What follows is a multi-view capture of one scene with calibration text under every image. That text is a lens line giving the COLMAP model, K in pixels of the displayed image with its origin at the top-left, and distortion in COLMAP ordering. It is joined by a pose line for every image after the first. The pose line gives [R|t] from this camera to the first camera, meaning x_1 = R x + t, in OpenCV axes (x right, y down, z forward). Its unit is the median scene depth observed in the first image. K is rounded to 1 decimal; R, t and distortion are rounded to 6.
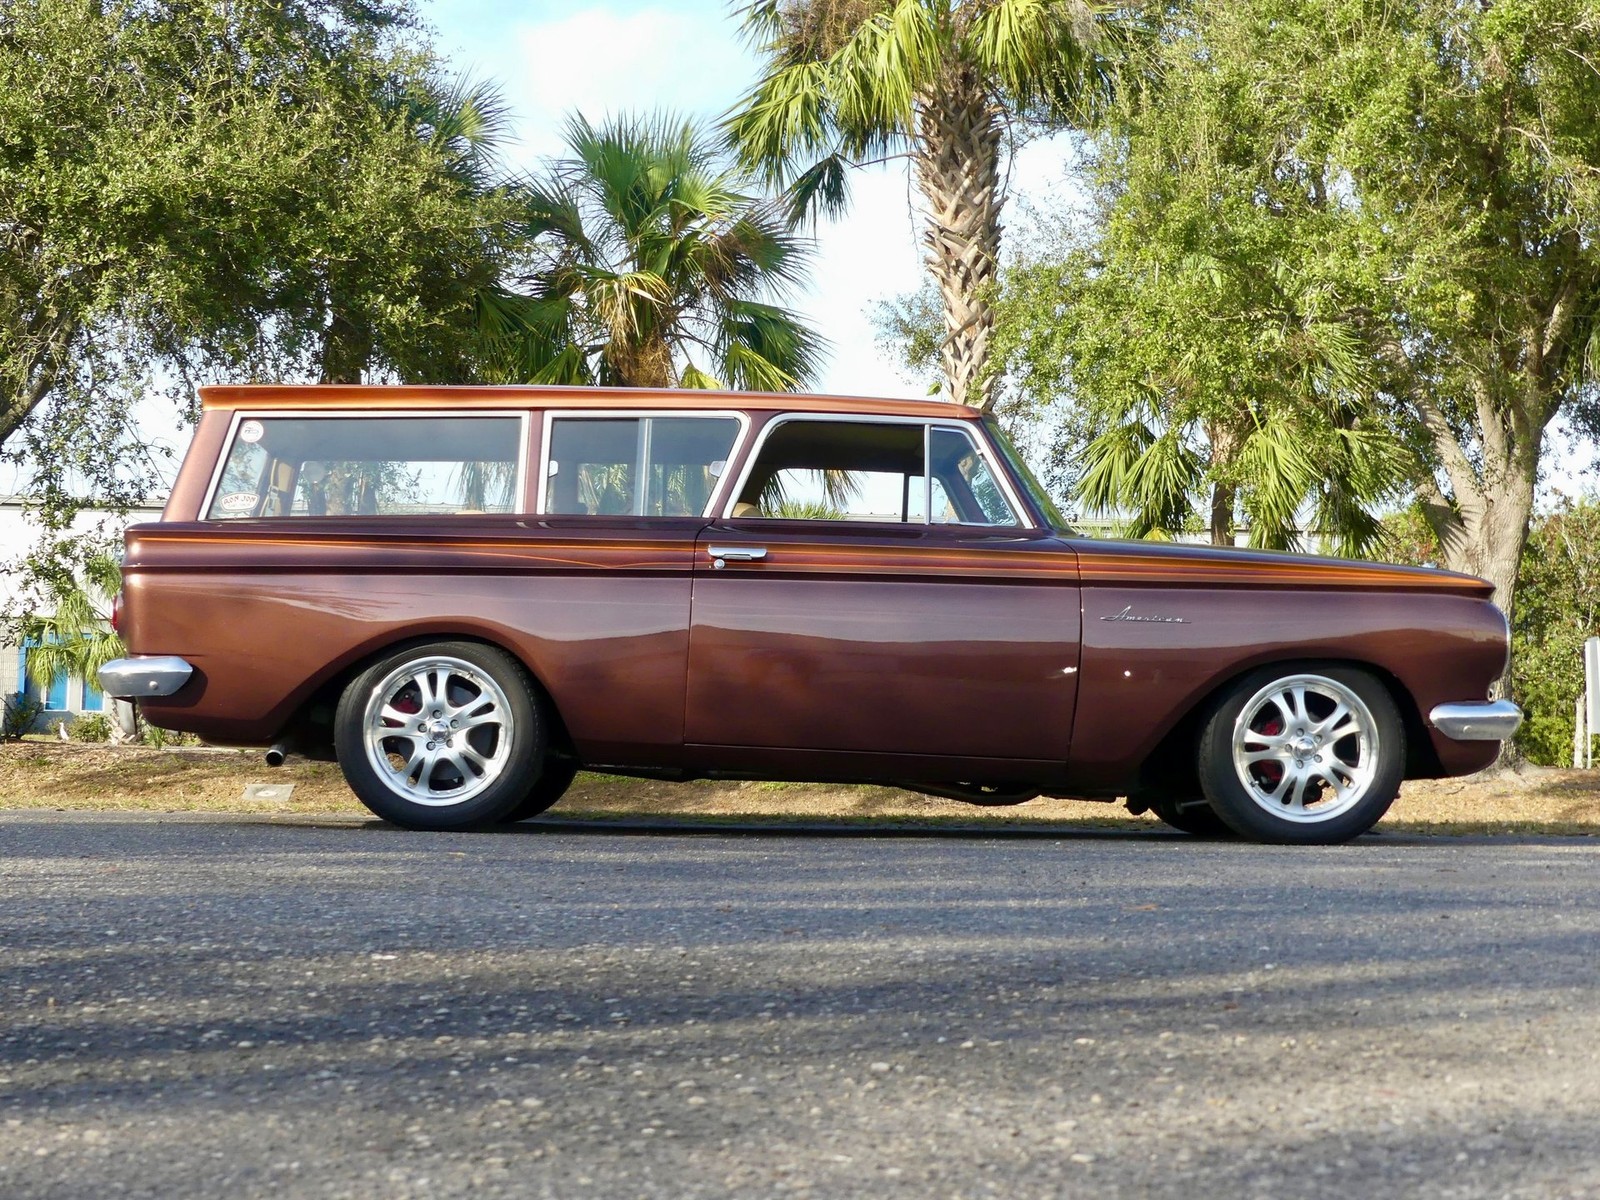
lens RADIAL K [[2500.6, 0, 731.0], [0, 2500.6, 502.7], [0, 0, 1]] dist [-0.027570, 0.000000]
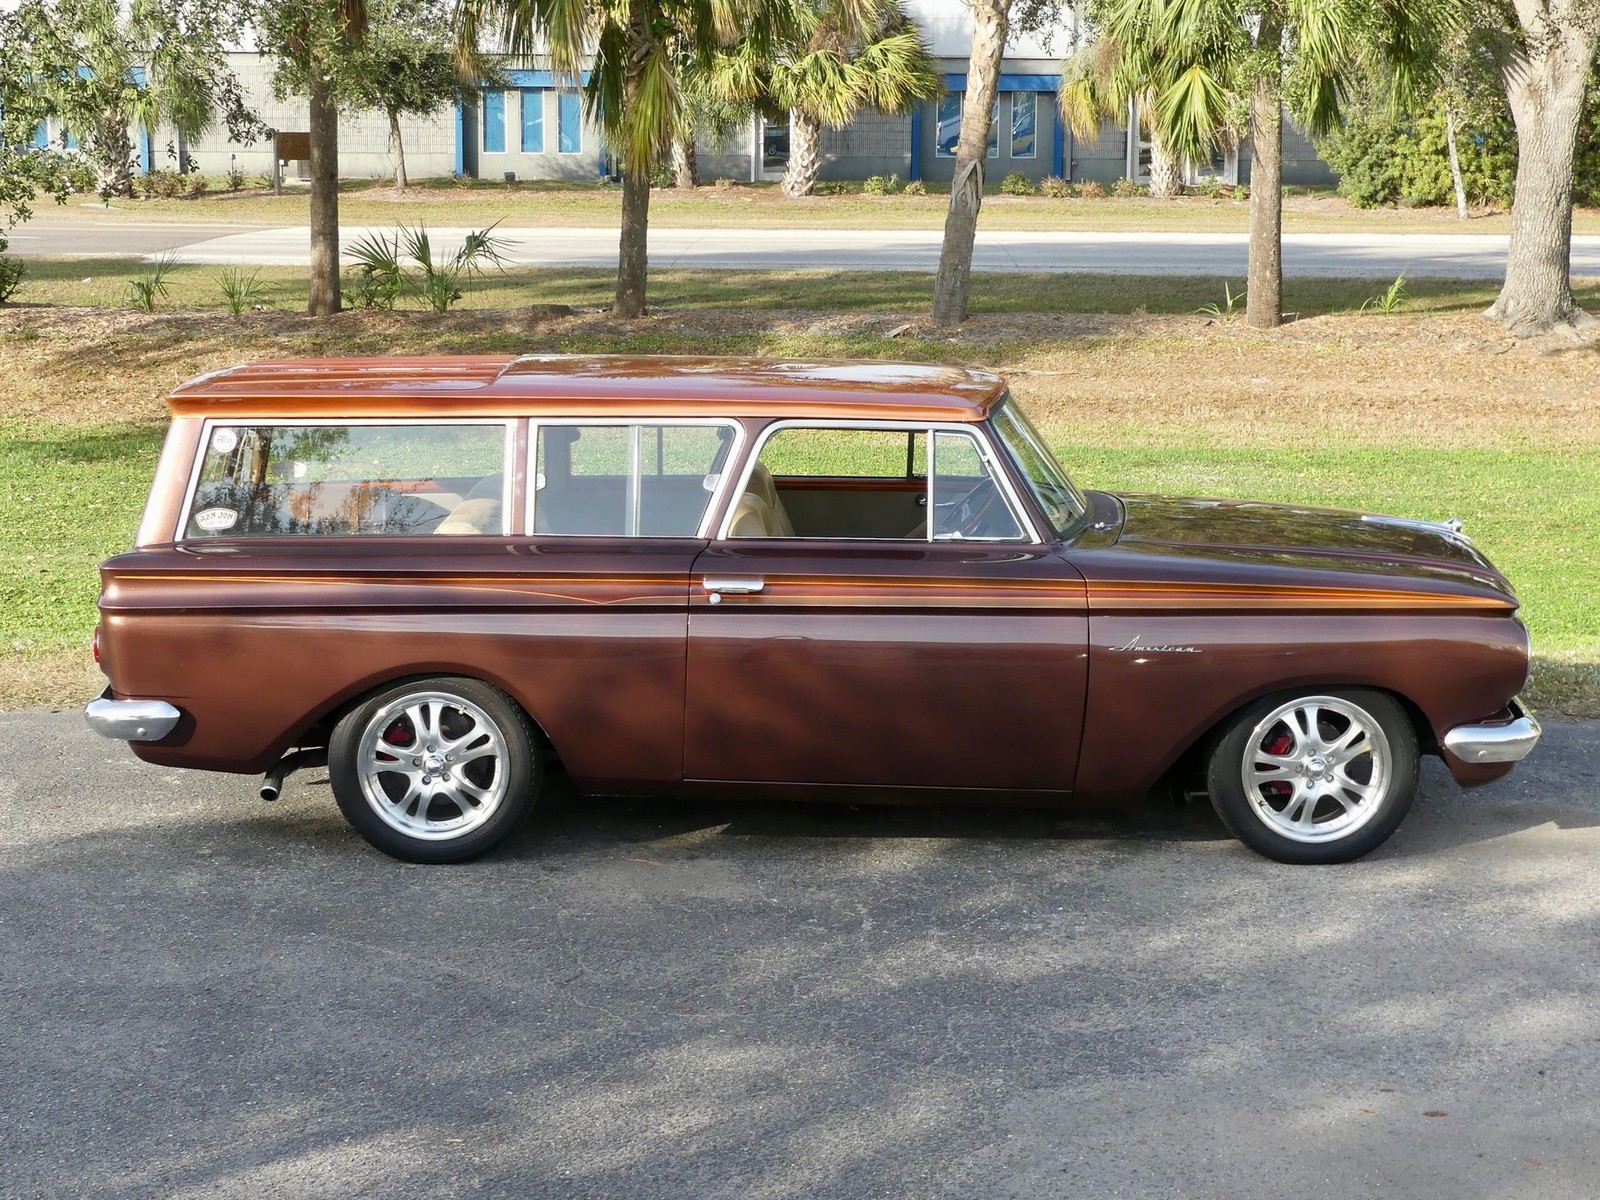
lens RADIAL K [[2638.2, 0, 736.2], [0, 2638.2, 498.5], [0, 0, 1]] dist [-0.022536, 0.000000]
pose [[0.999771, -0.019314, -0.009168, 0.012843], [0.020933, 0.971552, 0.235899, -0.242359], [0.004351, -0.236037, 0.971734, 0.015957]]
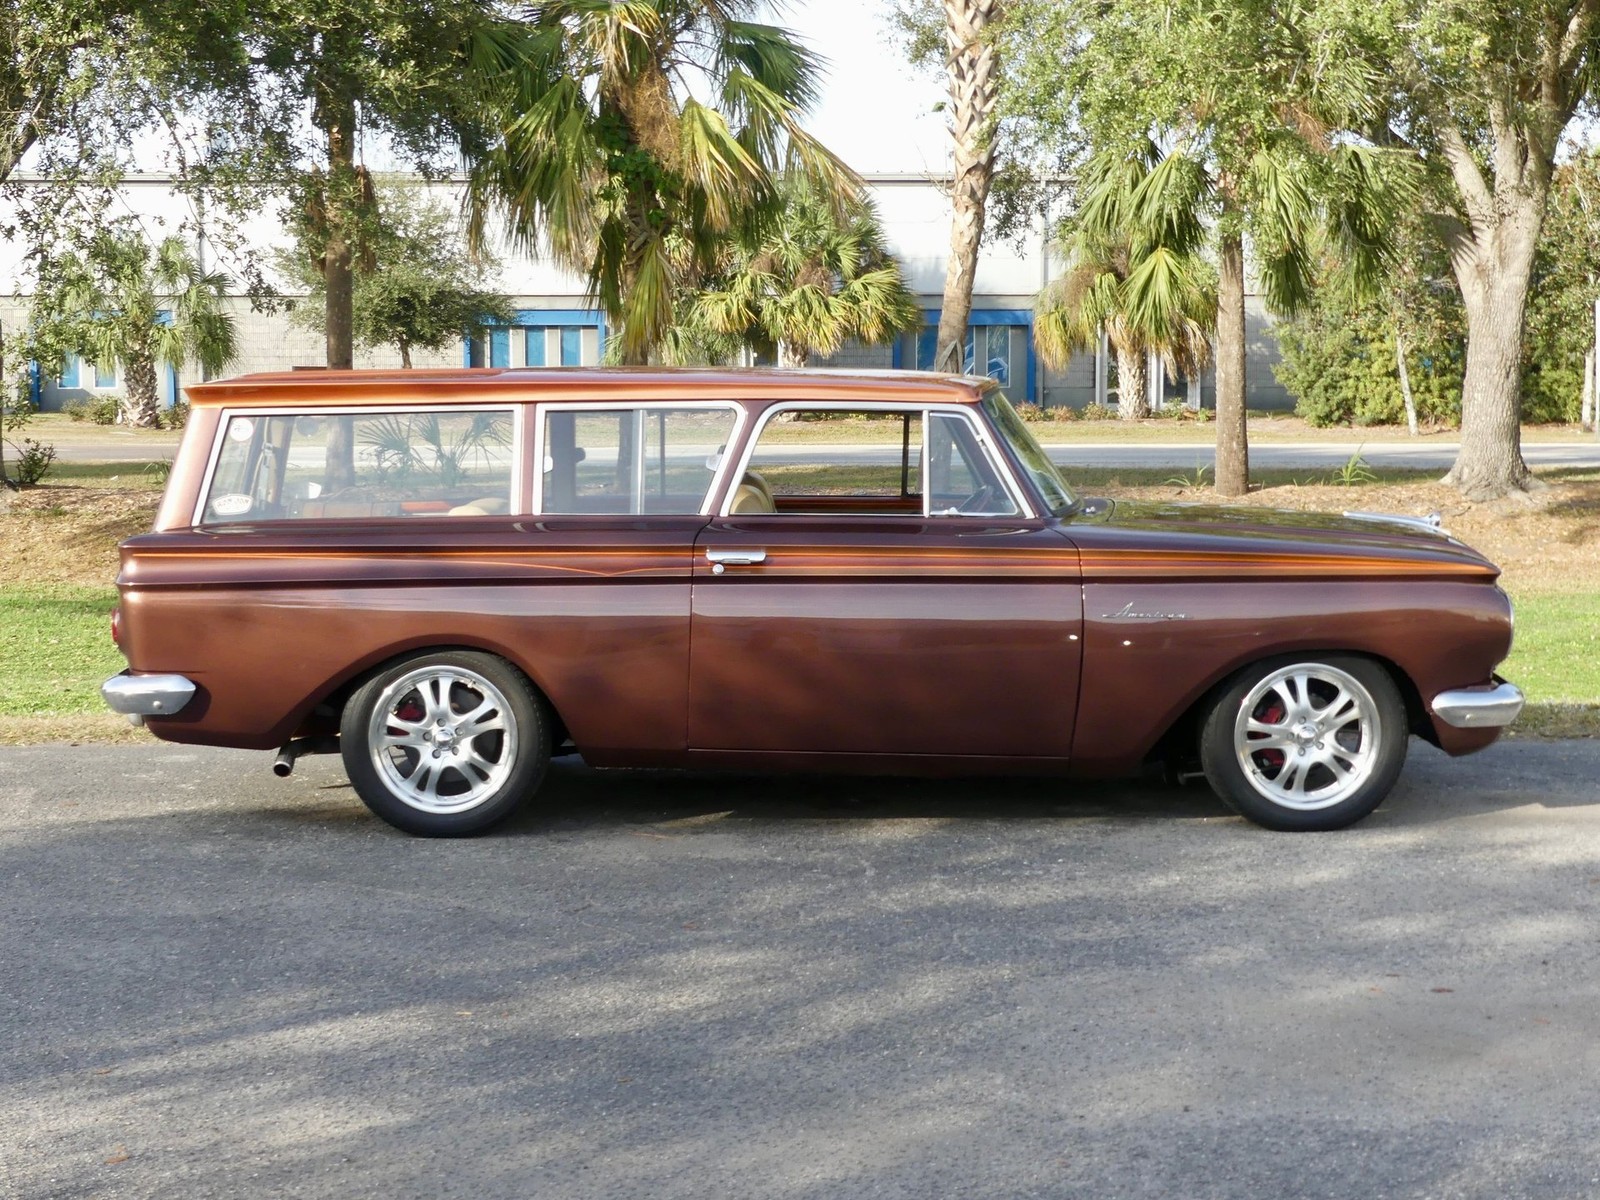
lens RADIAL K [[2500.6, 0, 736.5], [0, 2500.6, 538.6], [0, 0, 1]] dist [-0.027570, 0.000000]
pose [[0.999670, -0.025431, -0.003638, 0.006077], [0.025687, 0.987362, 0.156385, -0.136207], [-0.000385, -0.156427, 0.987690, 0.019951]]
